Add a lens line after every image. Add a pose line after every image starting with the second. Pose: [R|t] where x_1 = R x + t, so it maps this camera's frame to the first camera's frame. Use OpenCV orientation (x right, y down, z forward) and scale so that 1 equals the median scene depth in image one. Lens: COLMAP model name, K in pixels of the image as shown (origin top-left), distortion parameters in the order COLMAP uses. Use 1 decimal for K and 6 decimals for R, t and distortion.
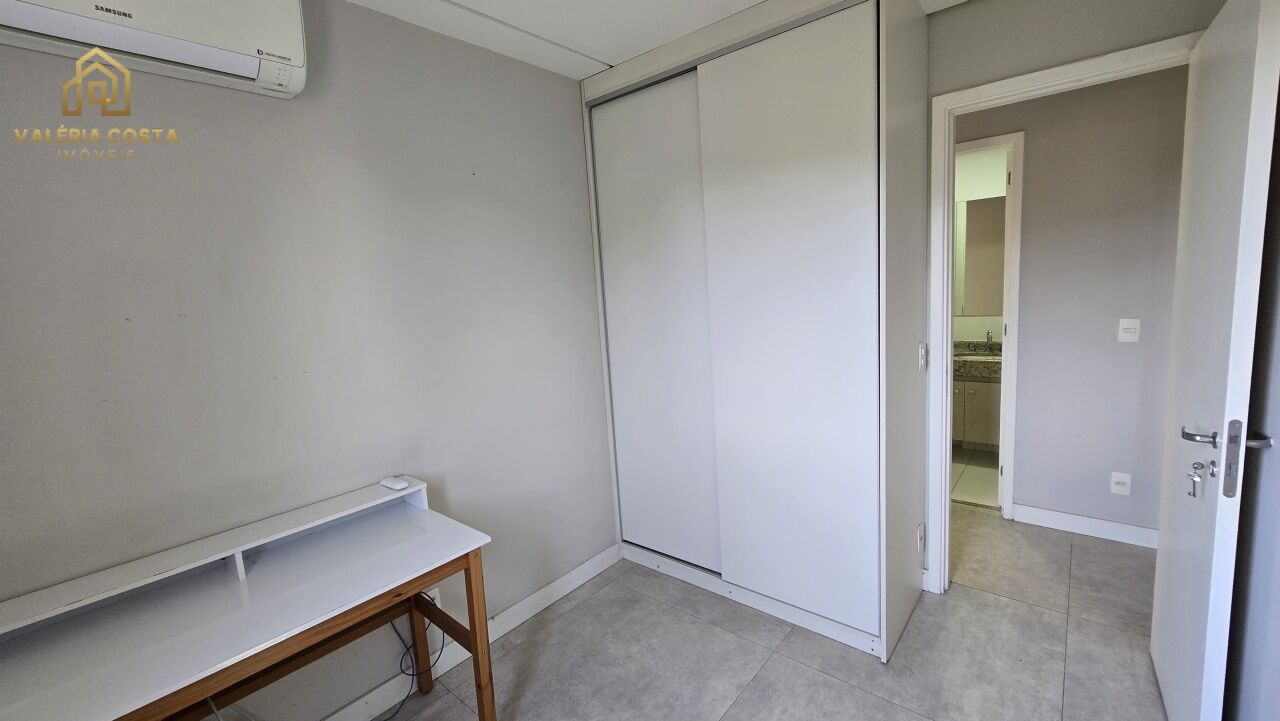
lens RADIAL K [[524.4, 0, 645.9], [0, 524.4, 355.8], [0, 0, 1]] dist [0.000222, -0.000054]
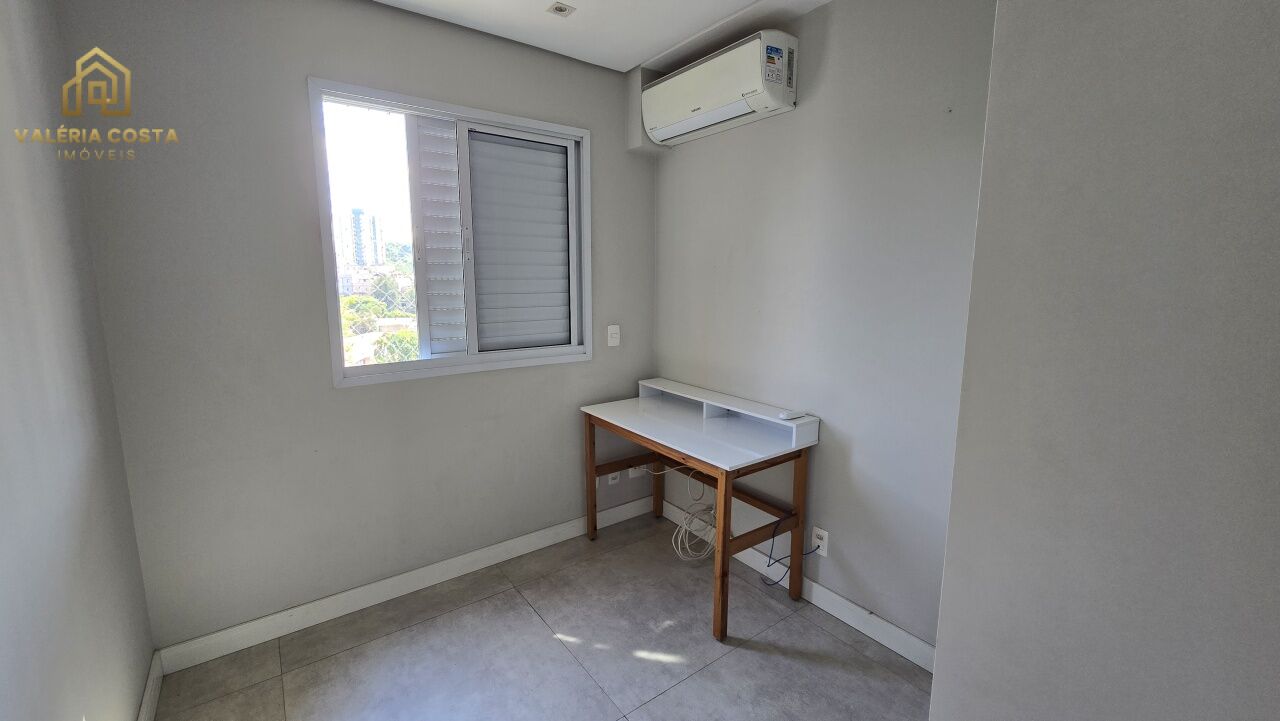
lens RADIAL K [[524.4, 0, 645.9], [0, 524.4, 355.8], [0, 0, 1]] dist [0.000222, -0.000054]
pose [[-0.230502, 0.212410, -0.949606, 0.671249], [-0.115027, 0.963094, 0.243348, -0.135792], [0.966249, 0.165323, -0.197563, 0.830087]]
